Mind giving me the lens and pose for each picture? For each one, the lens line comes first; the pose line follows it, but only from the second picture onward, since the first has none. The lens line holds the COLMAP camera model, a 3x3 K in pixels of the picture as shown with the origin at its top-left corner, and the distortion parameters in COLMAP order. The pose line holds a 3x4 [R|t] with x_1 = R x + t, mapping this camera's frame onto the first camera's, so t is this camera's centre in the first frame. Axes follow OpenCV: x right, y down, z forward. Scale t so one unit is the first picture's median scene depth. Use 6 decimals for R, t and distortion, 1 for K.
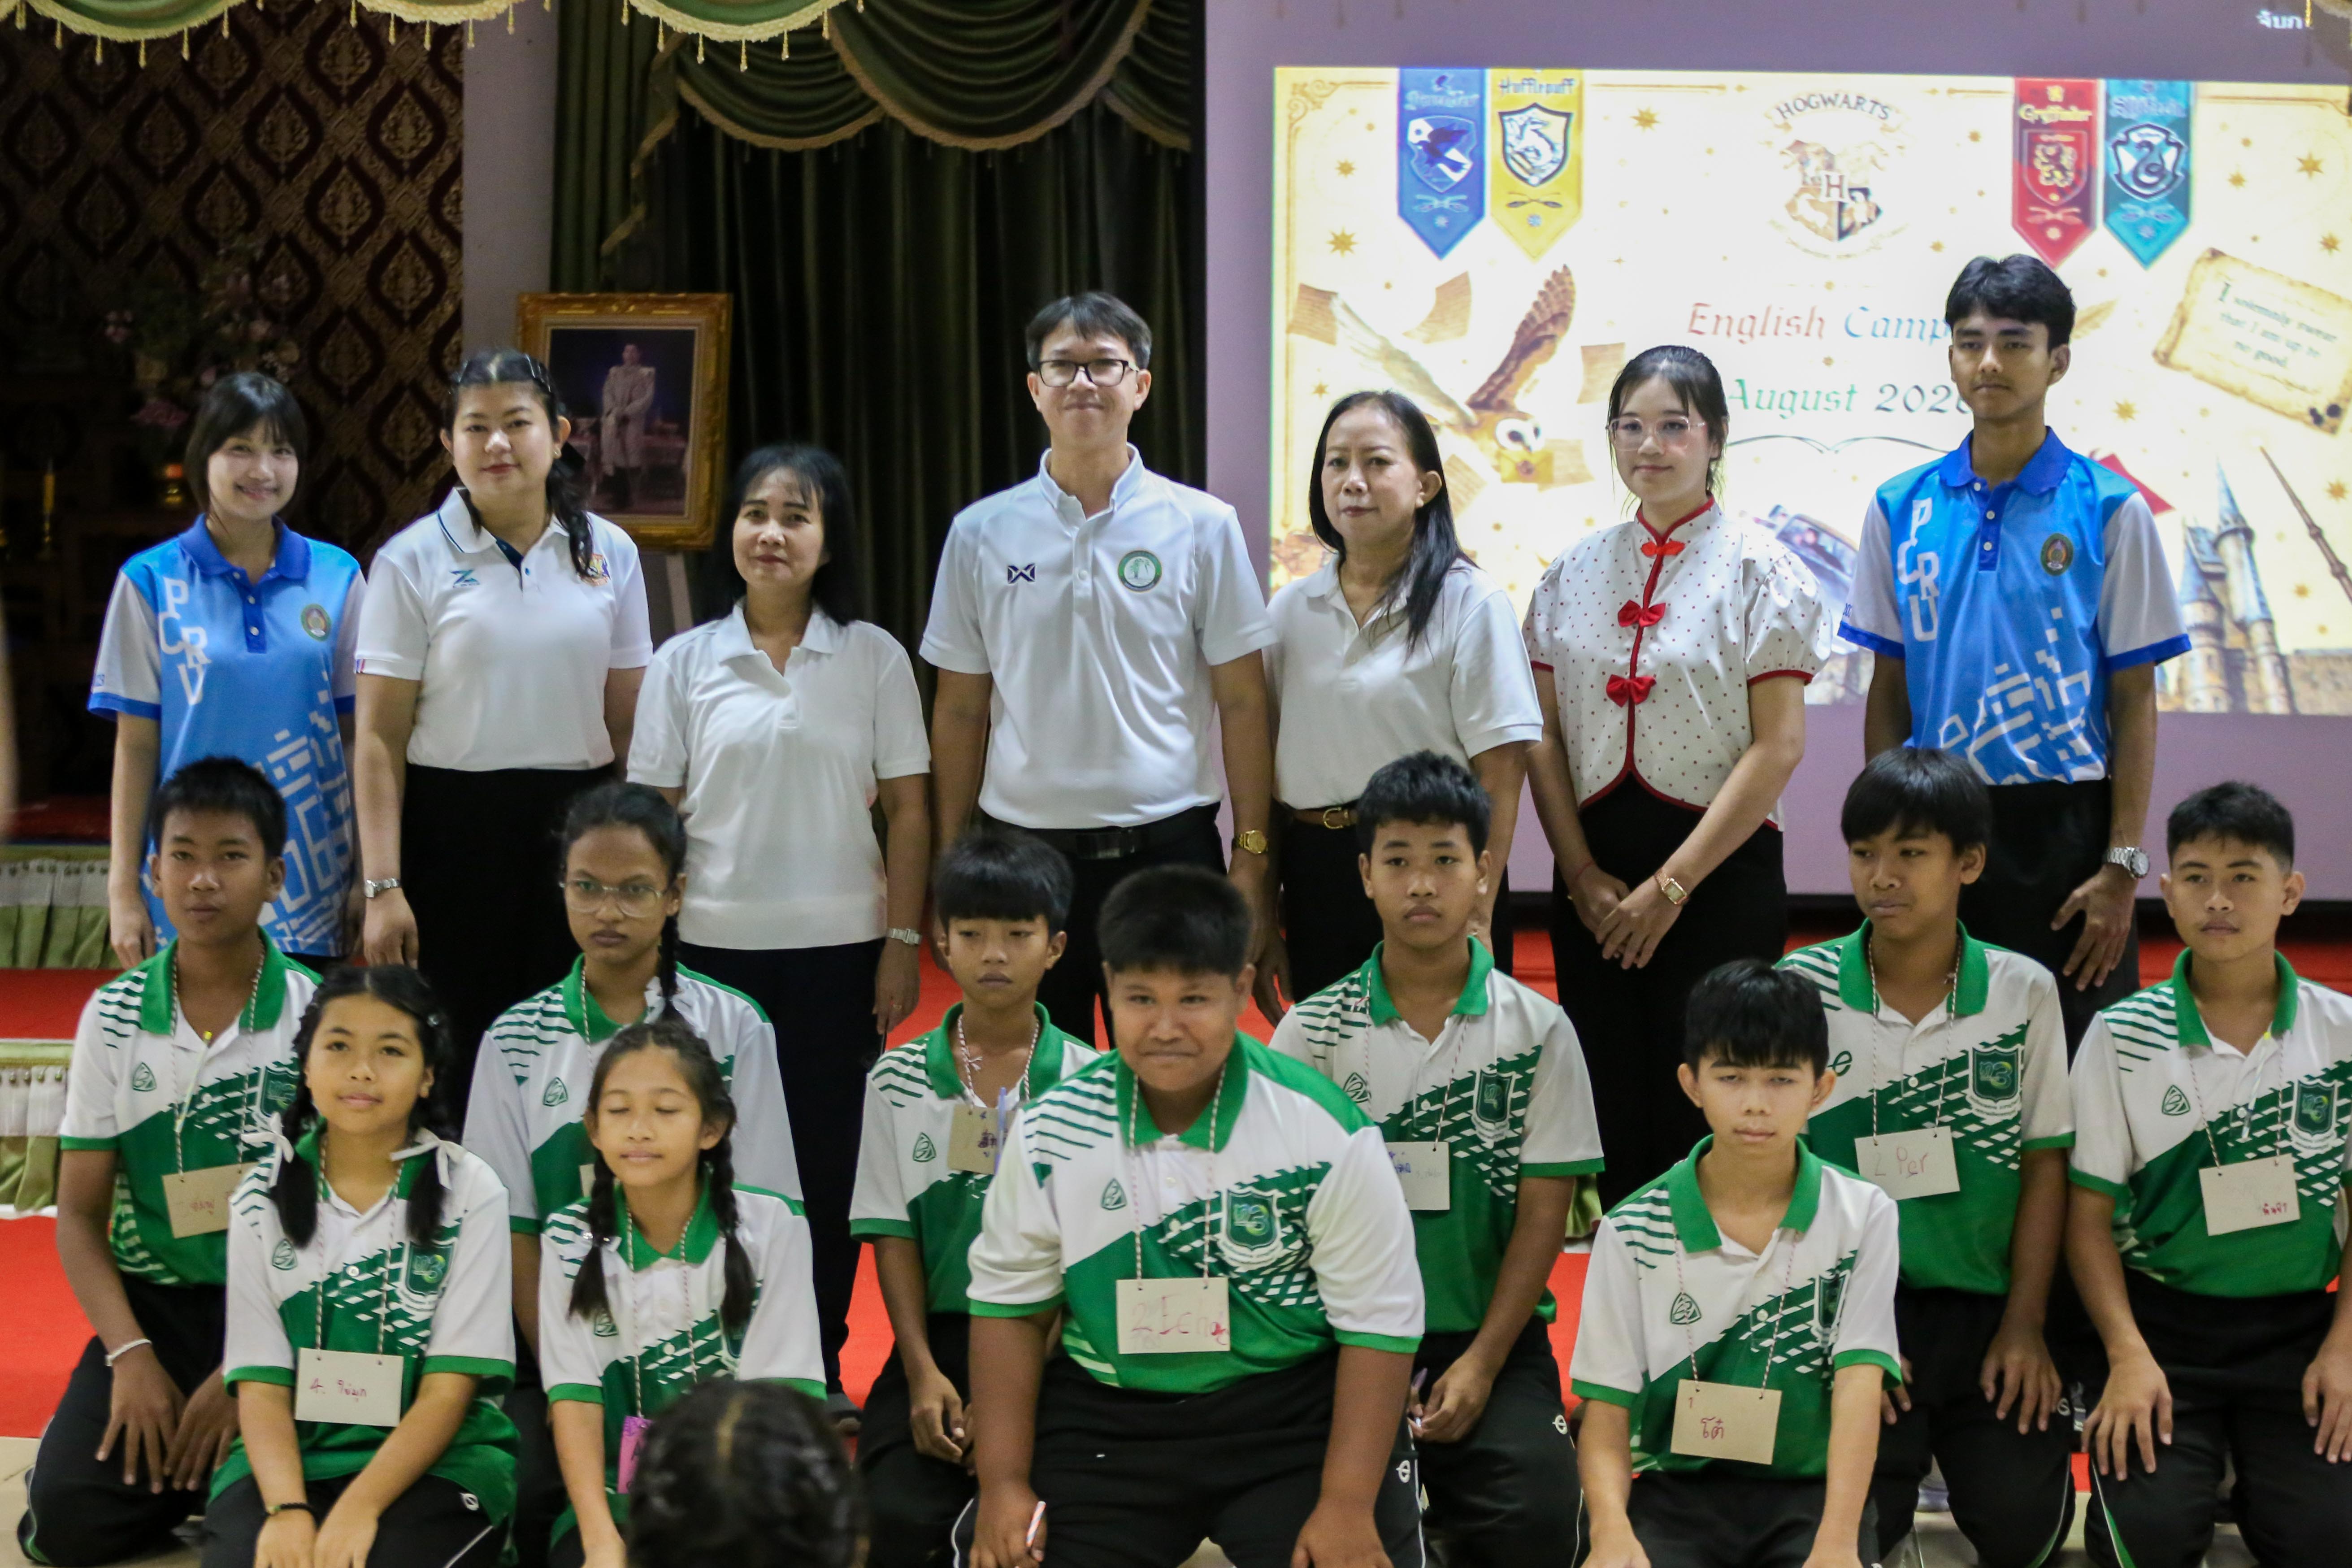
lens RADIAL K [[4992.4, 0, 1225.3], [0, 4992.4, 850.1], [0, 0, 1]] dist [-0.349403, 0.050229]
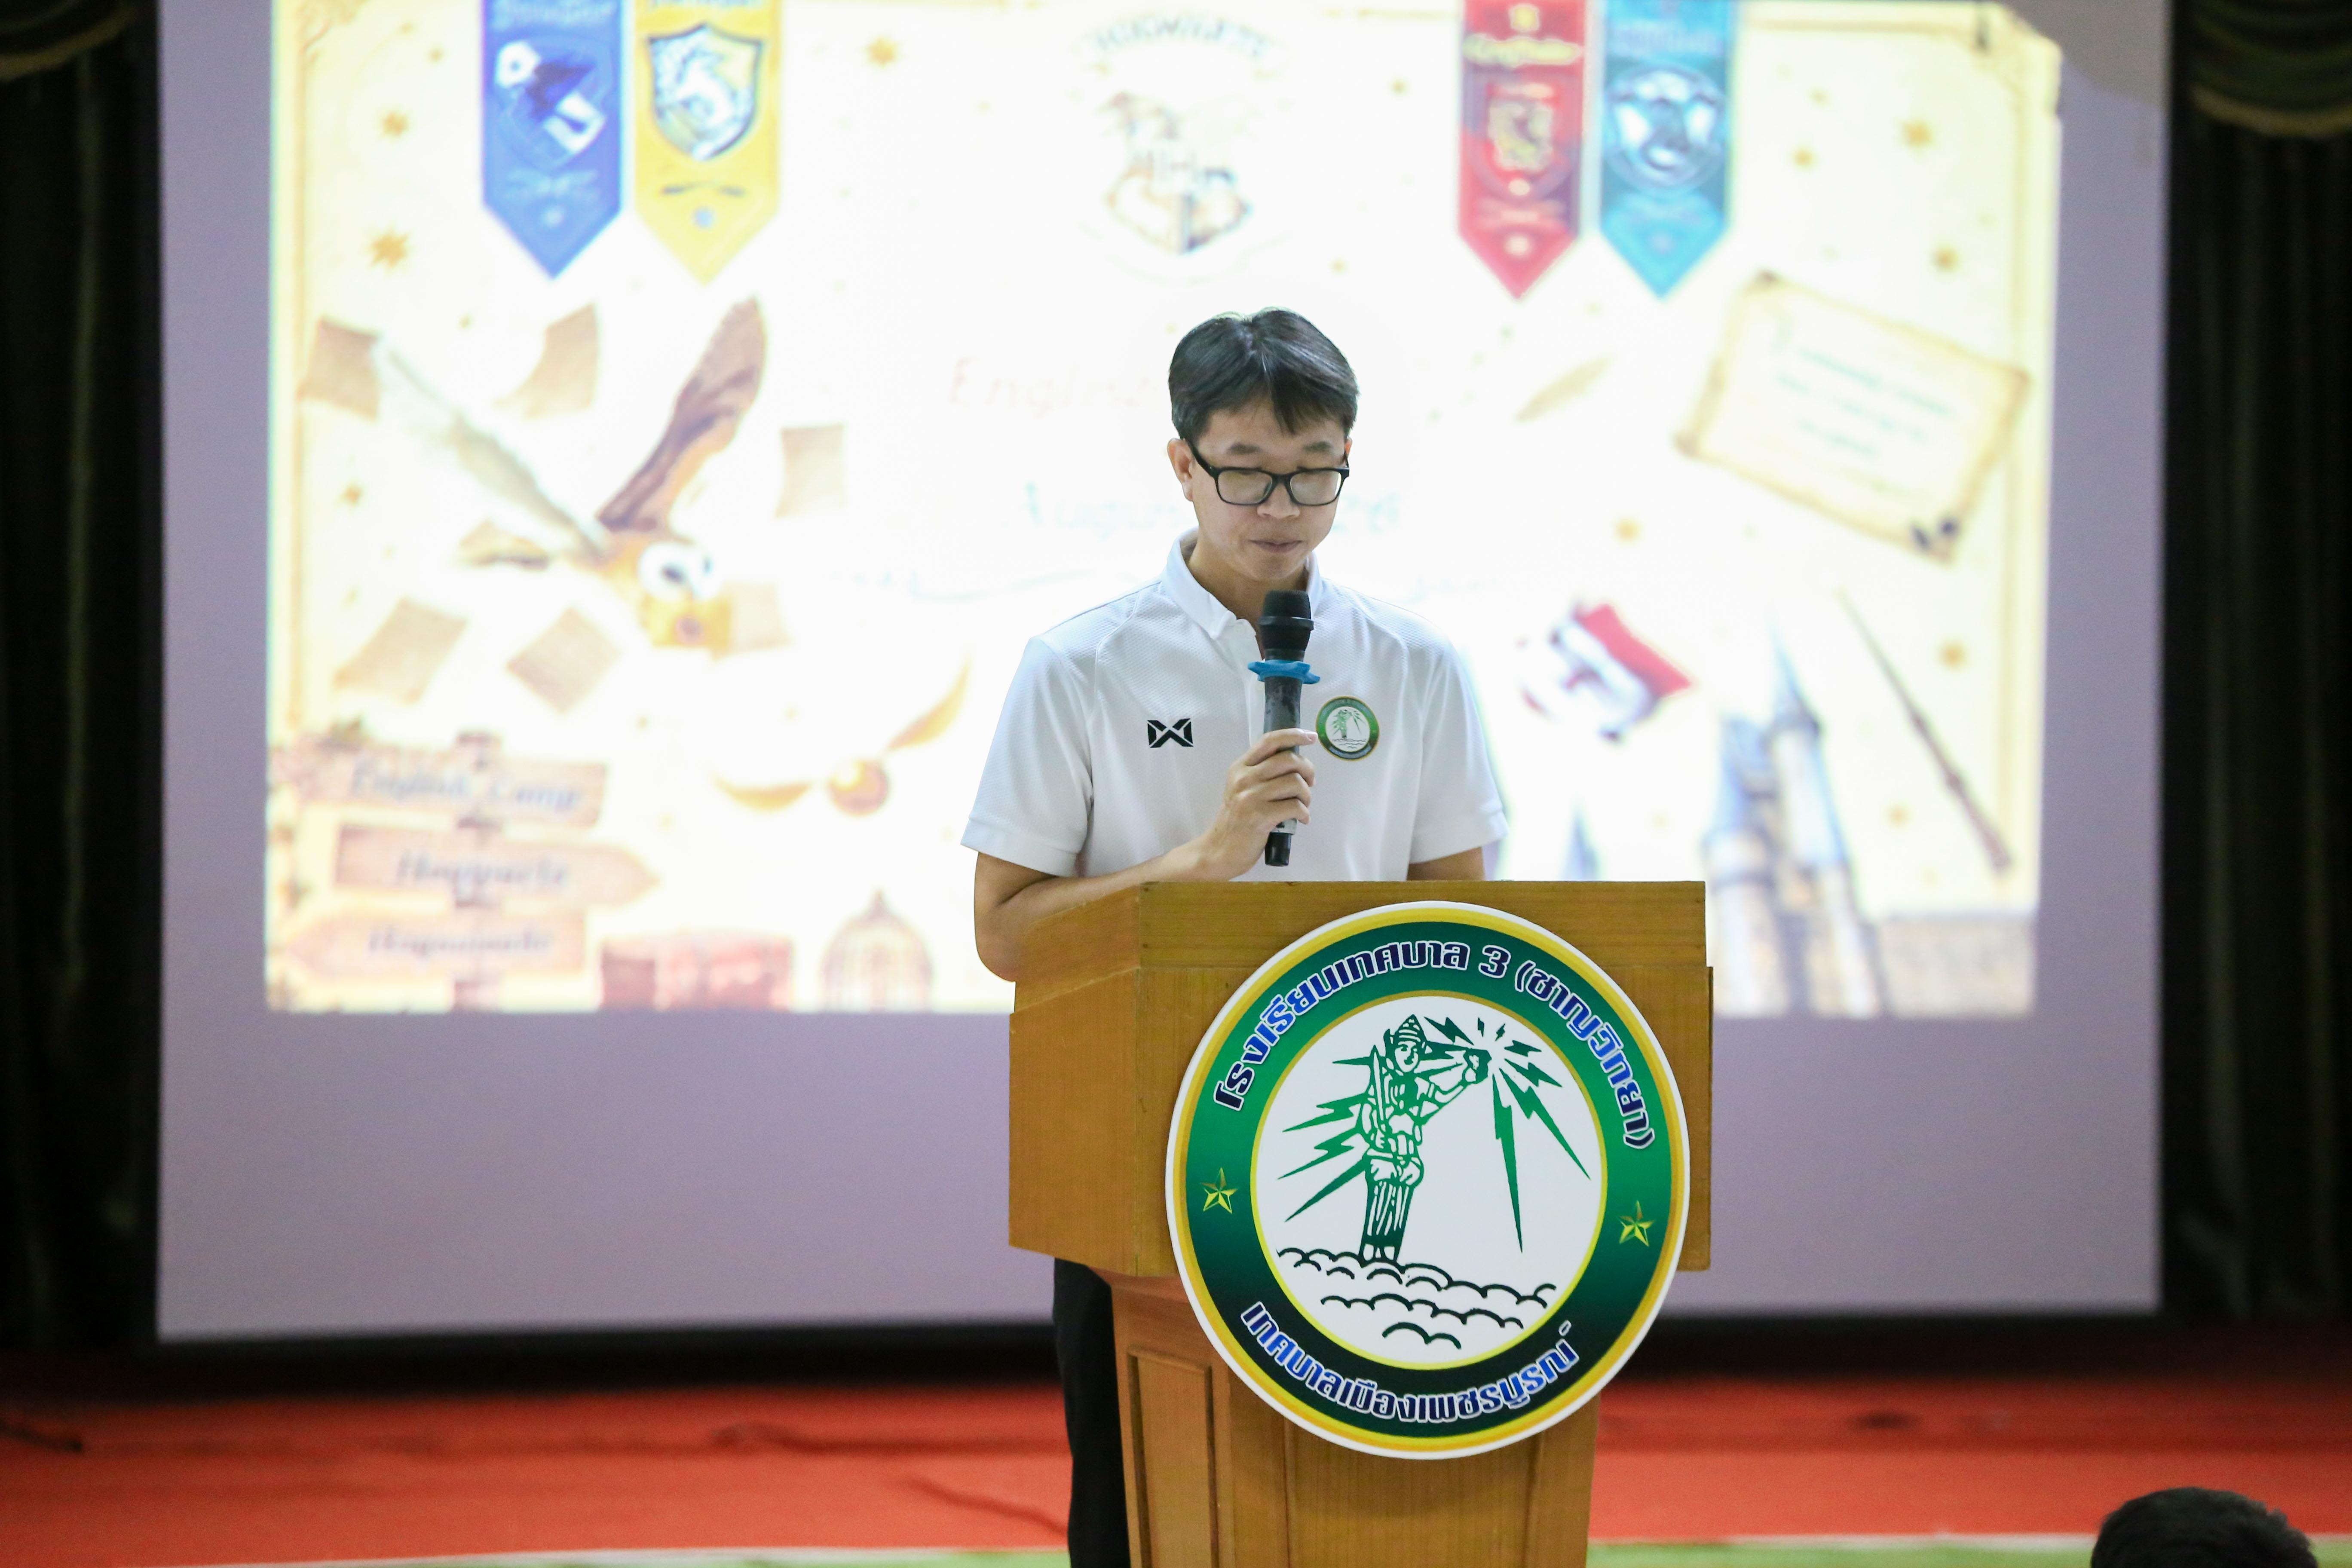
lens RADIAL K [[10662.4, 0, 1176.0], [0, 10662.4, 784.0], [0, 0, 1]] dist [0.765950, -1.689726]
pose [[0.940436, -0.002145, 0.339963, -0.329998], [0.021672, 0.998325, -0.053651, 0.014036], [-0.339279, 0.057823, 0.938907, -0.248749]]
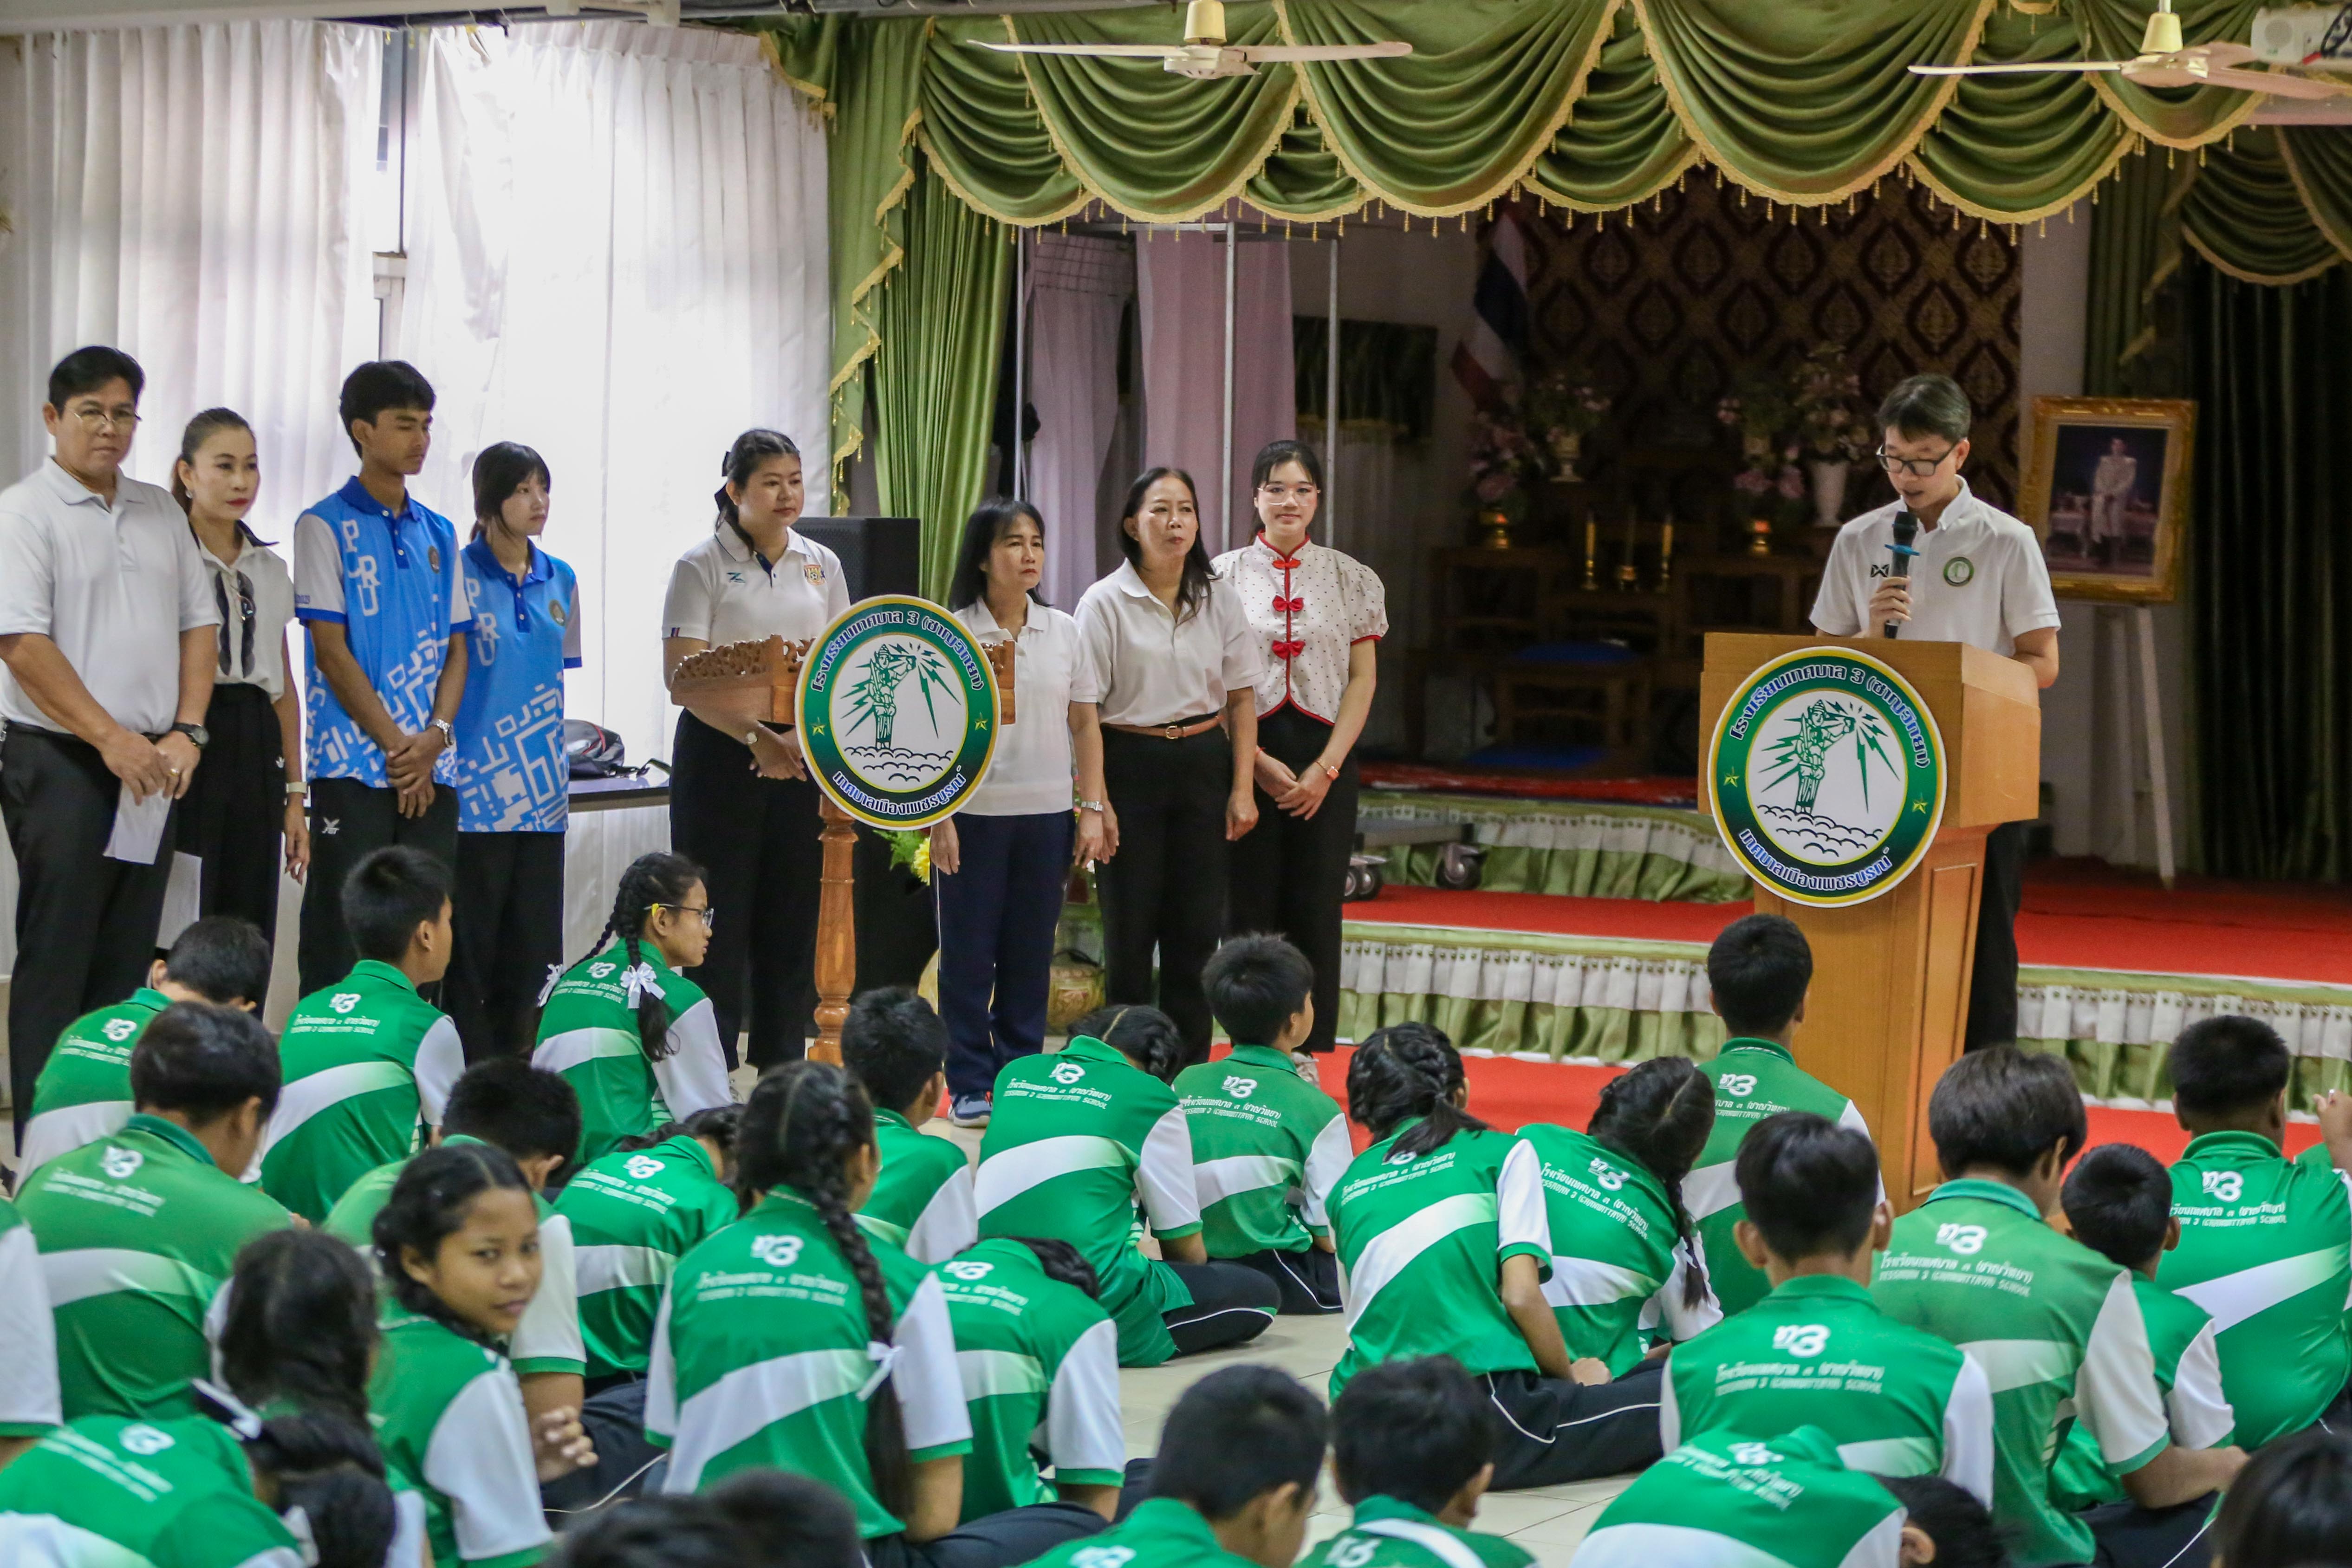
lens RADIAL K [[5173.1, 0, 1176.2], [0, 5173.1, 899.1], [0, 0, 1]] dist [-0.327627, 0.180036]
pose [[0.907063, 0.048813, -0.418156, 0.224320], [-0.051616, 0.998656, 0.004611, 0.022466], [0.417819, 0.017401, 0.908363, -0.294266]]
